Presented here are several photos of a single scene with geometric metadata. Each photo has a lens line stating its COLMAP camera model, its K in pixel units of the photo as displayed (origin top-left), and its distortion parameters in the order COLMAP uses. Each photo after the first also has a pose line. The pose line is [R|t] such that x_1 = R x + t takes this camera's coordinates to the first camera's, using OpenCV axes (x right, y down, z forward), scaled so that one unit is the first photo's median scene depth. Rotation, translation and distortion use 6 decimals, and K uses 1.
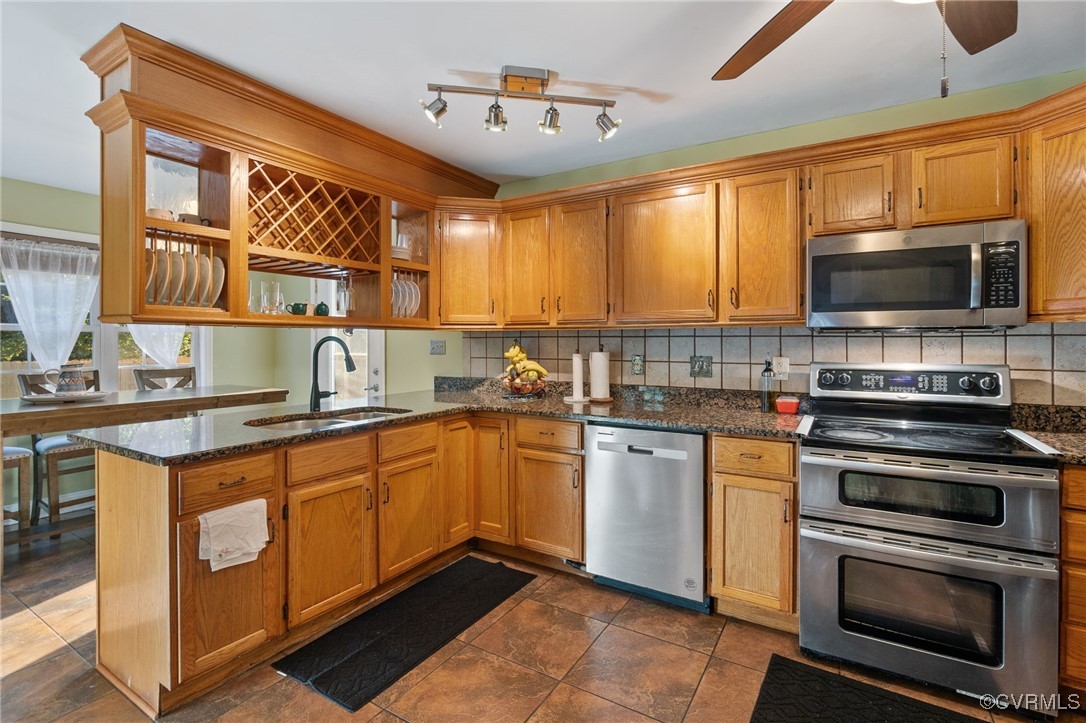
lens RADIAL K [[501.2, 0, 540.7], [0, 501.2, 338.6], [0, 0, 1]] dist [0.000159, -0.000072]
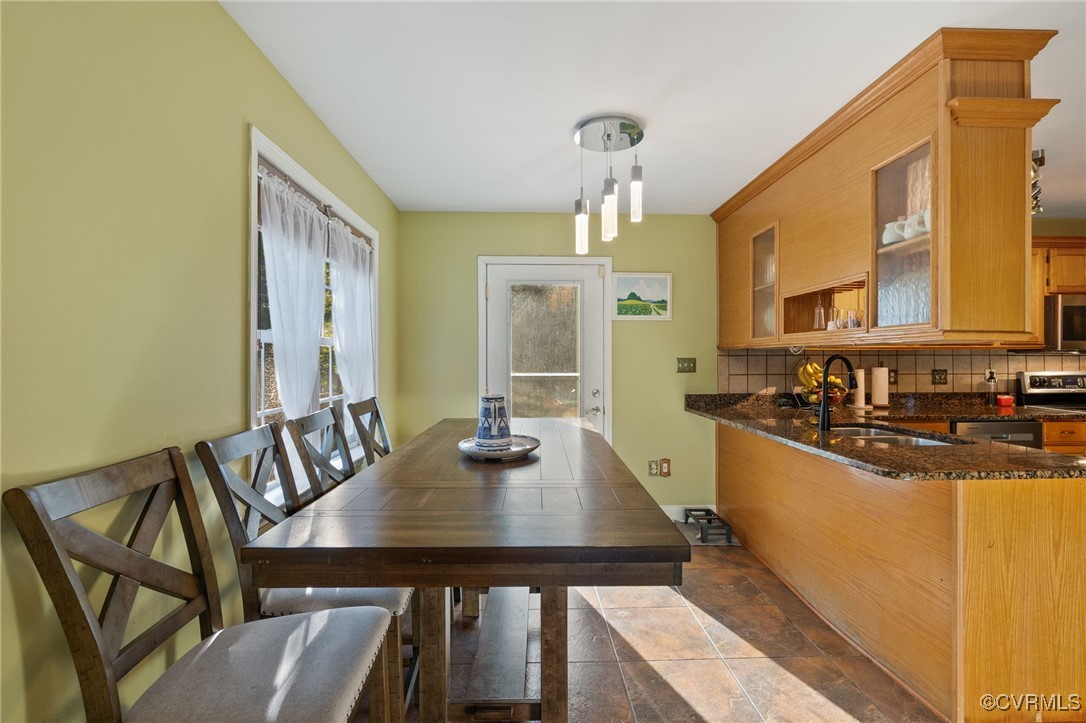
lens RADIAL K [[501.2, 0, 545.9], [0, 501.2, 362.3], [0, 0, 1]] dist [0.000159, -0.000072]
pose [[0.833202, 0.000109, 0.552969, -1.322039], [-0.002330, 0.999992, 0.003313, 0.013912], [-0.552965, -0.004049, 0.833195, 0.455944]]
